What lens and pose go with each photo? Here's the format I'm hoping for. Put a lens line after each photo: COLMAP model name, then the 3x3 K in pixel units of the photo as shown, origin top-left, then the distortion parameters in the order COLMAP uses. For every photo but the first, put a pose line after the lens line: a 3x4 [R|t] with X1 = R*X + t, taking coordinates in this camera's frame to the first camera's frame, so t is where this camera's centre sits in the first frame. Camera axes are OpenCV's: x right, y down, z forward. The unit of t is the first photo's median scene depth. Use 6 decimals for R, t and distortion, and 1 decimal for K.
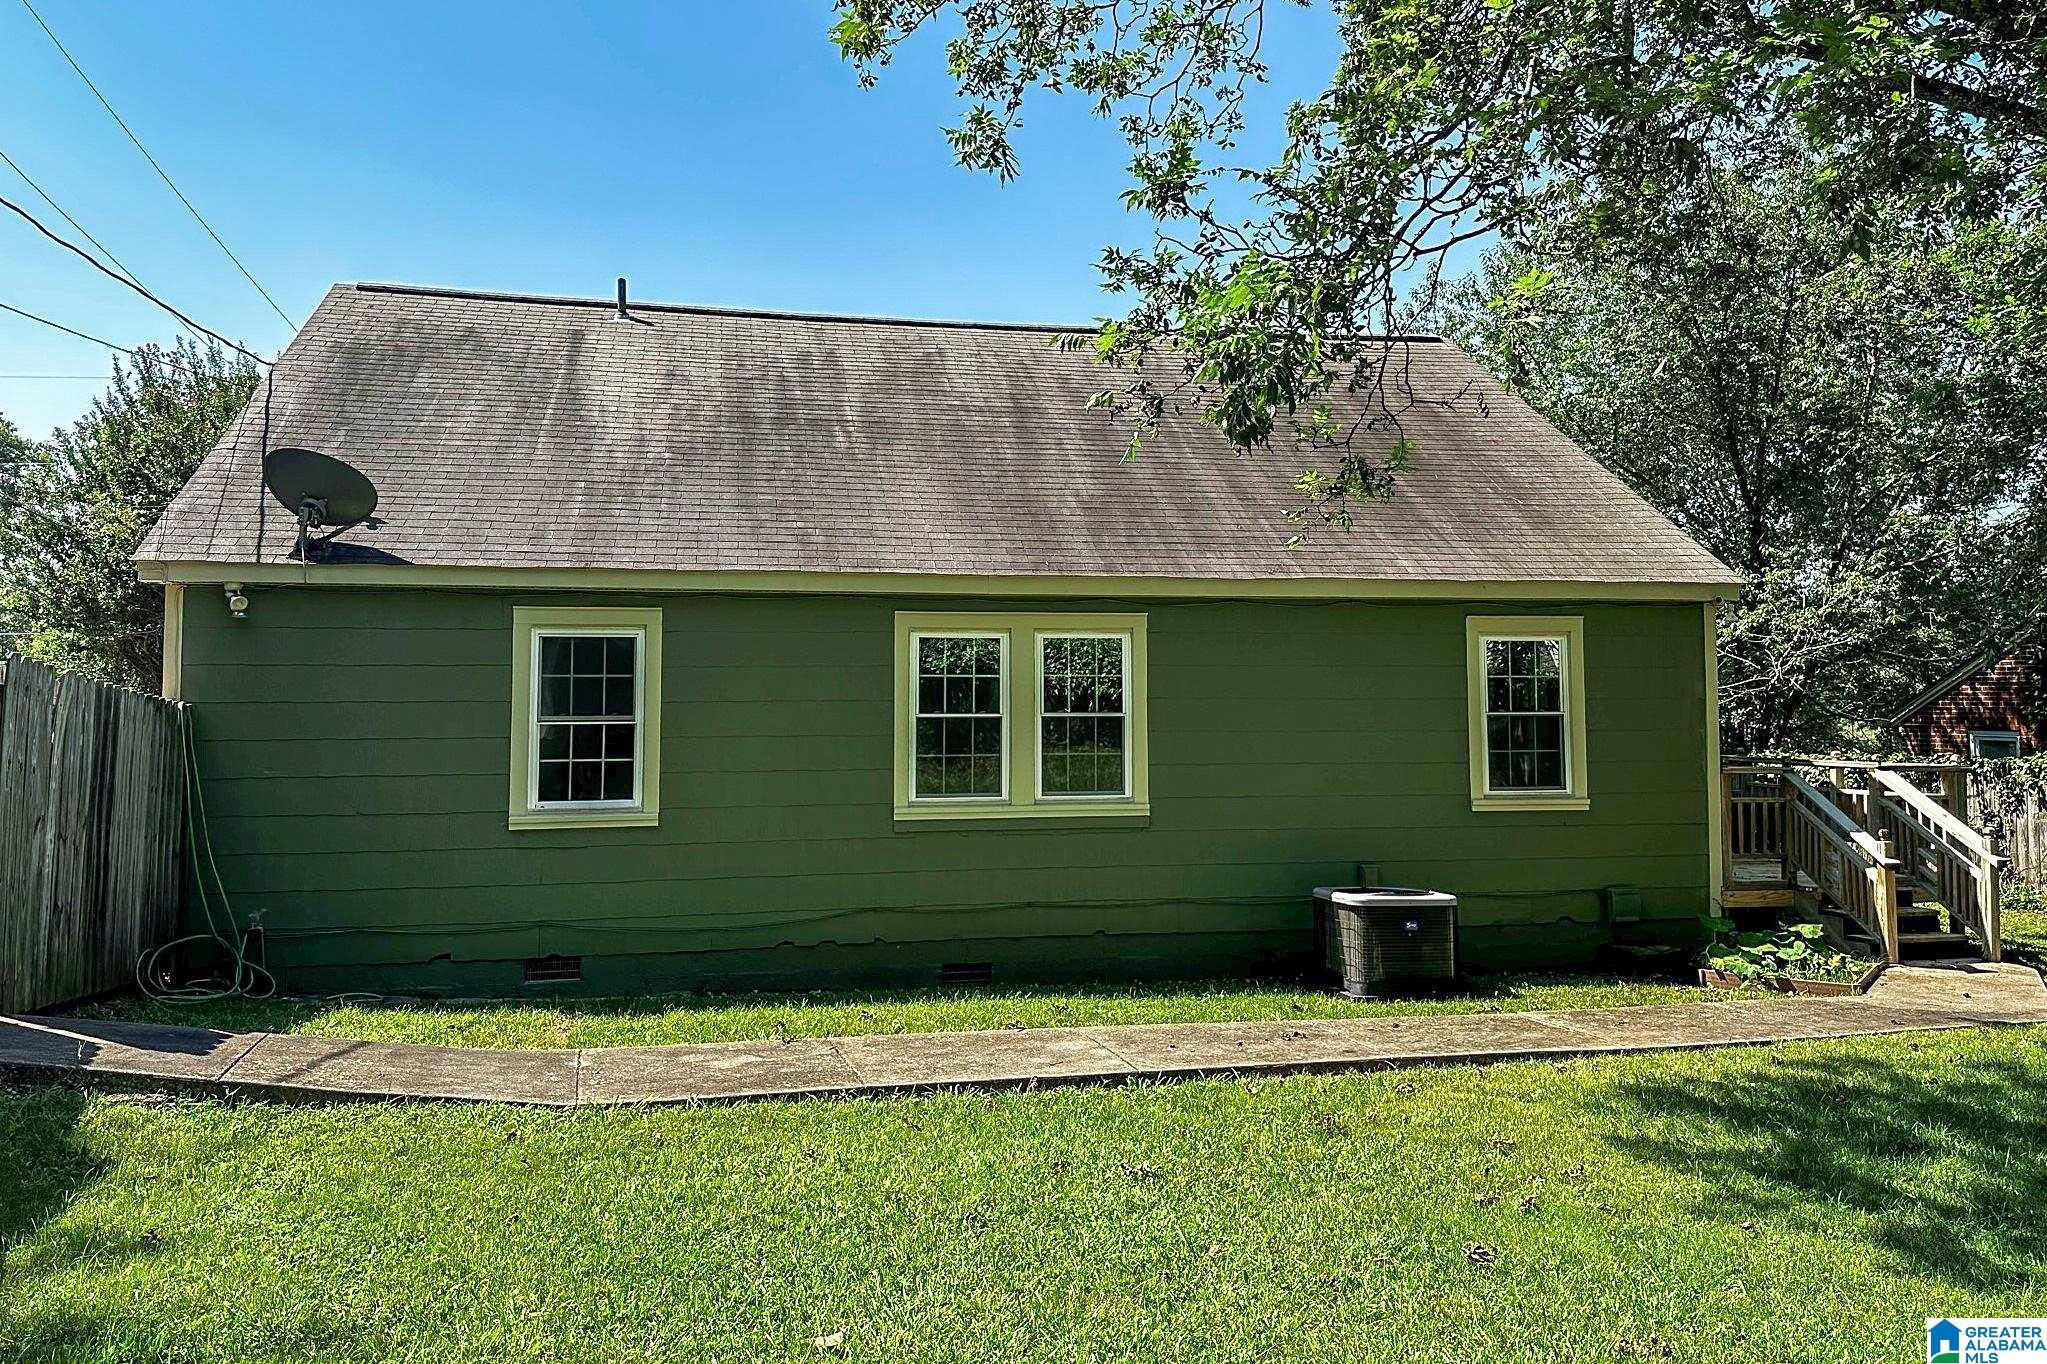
lens RADIAL K [[1117.9, 0, 1023.7], [0, 1117.9, 708.8], [0, 0, 1]] dist [0.036880, 0.000000]
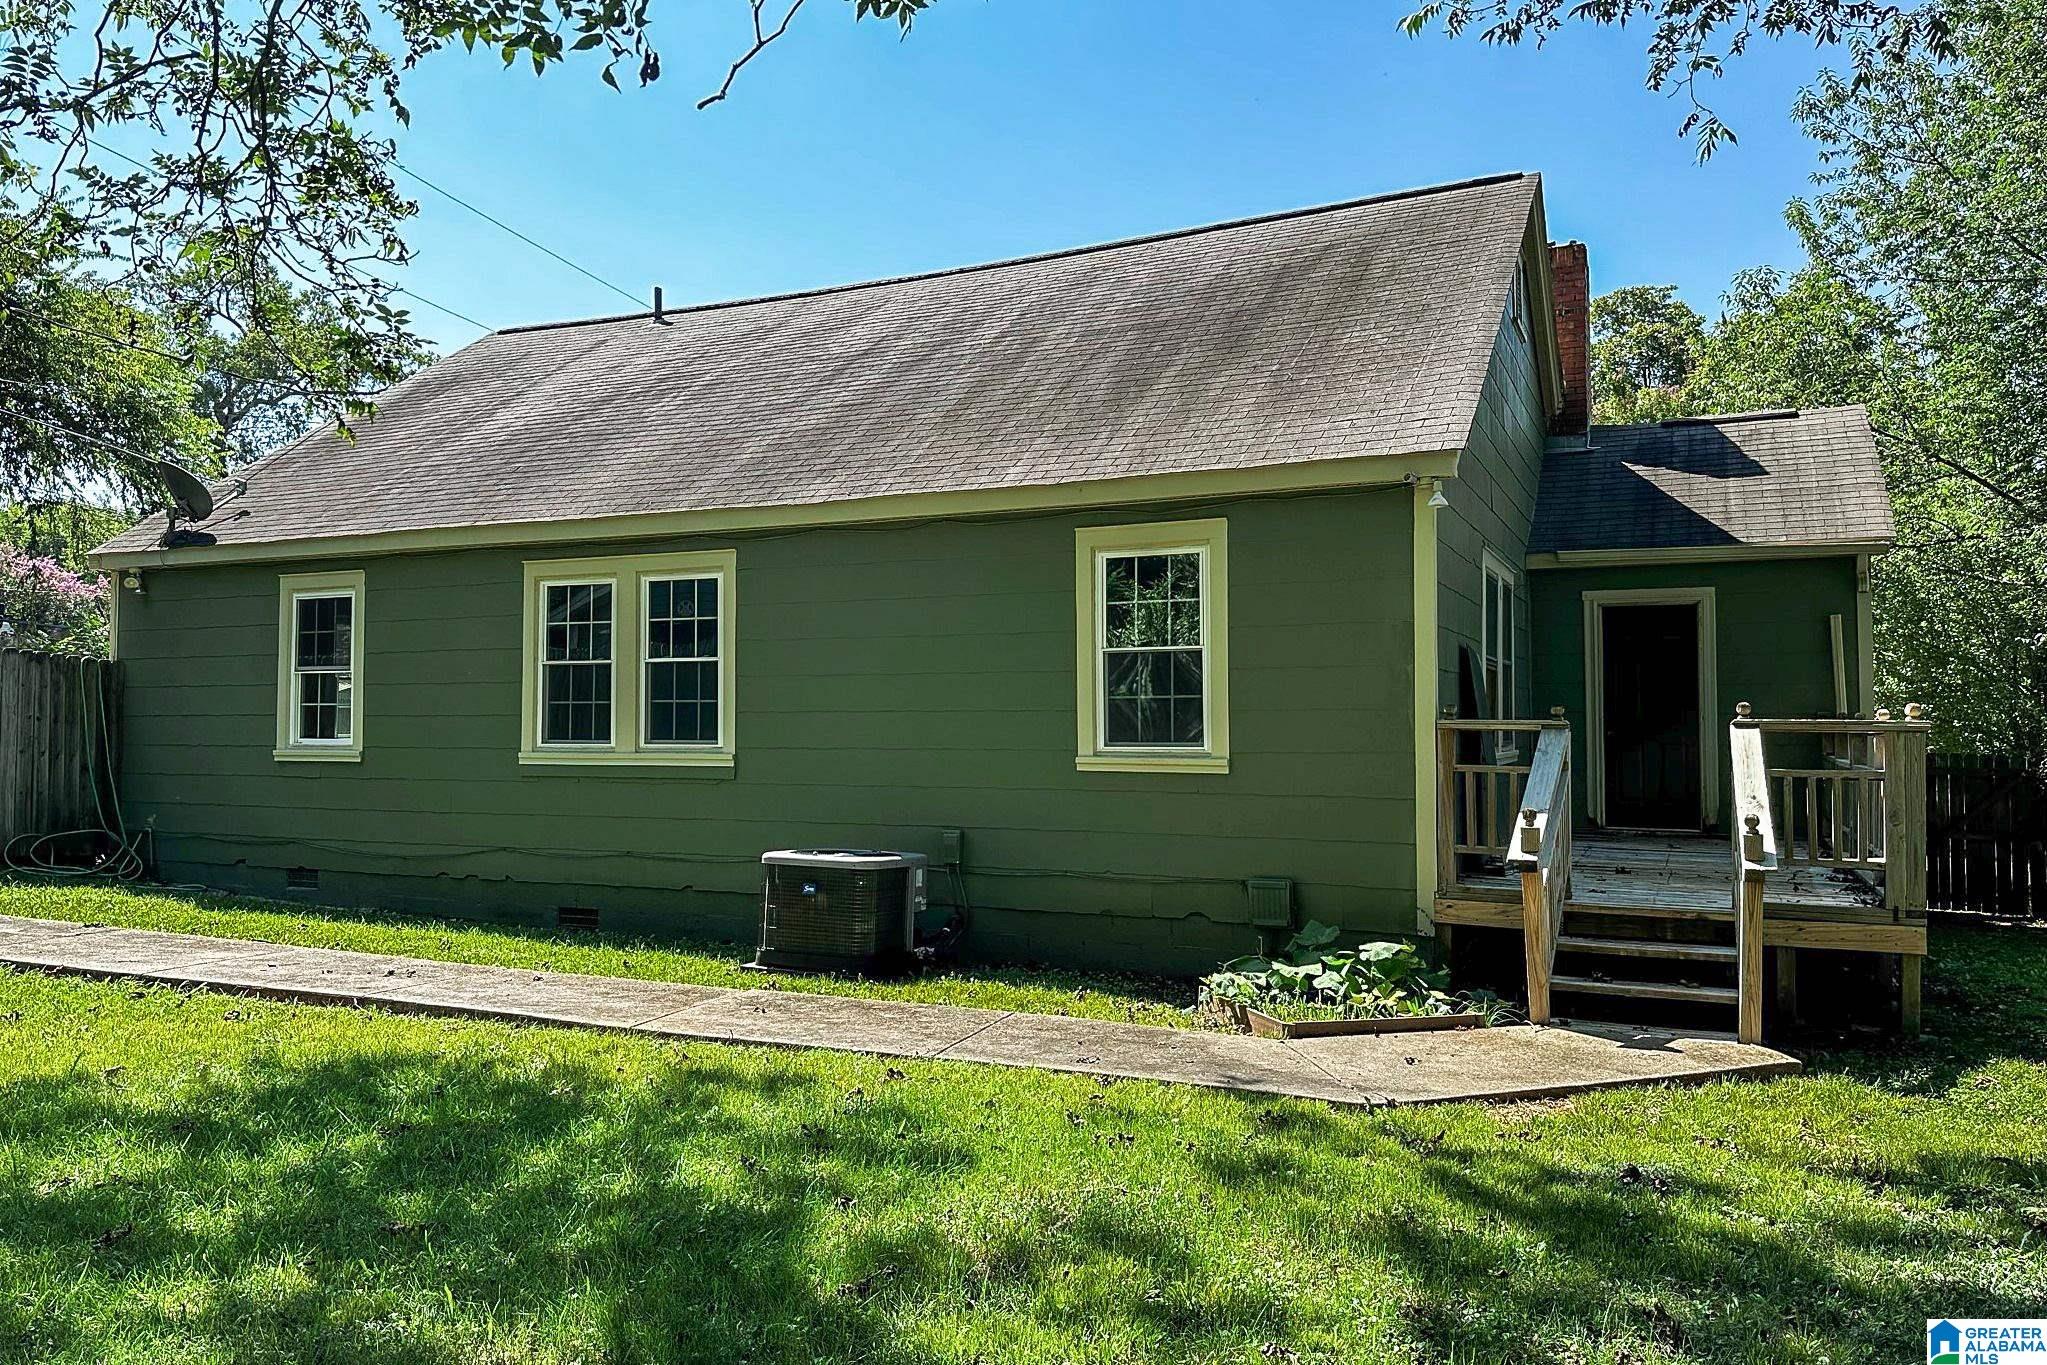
lens RADIAL K [[1412.9, 0, 1026.0], [0, 1412.9, 717.5], [0, 0, 1]] dist [0.104828, -0.166096]
pose [[0.835016, 0.009845, -0.550138, 0.969961], [0.023653, 0.998273, 0.053765, -0.003751], [0.549717, -0.057907, 0.833341, 0.153739]]
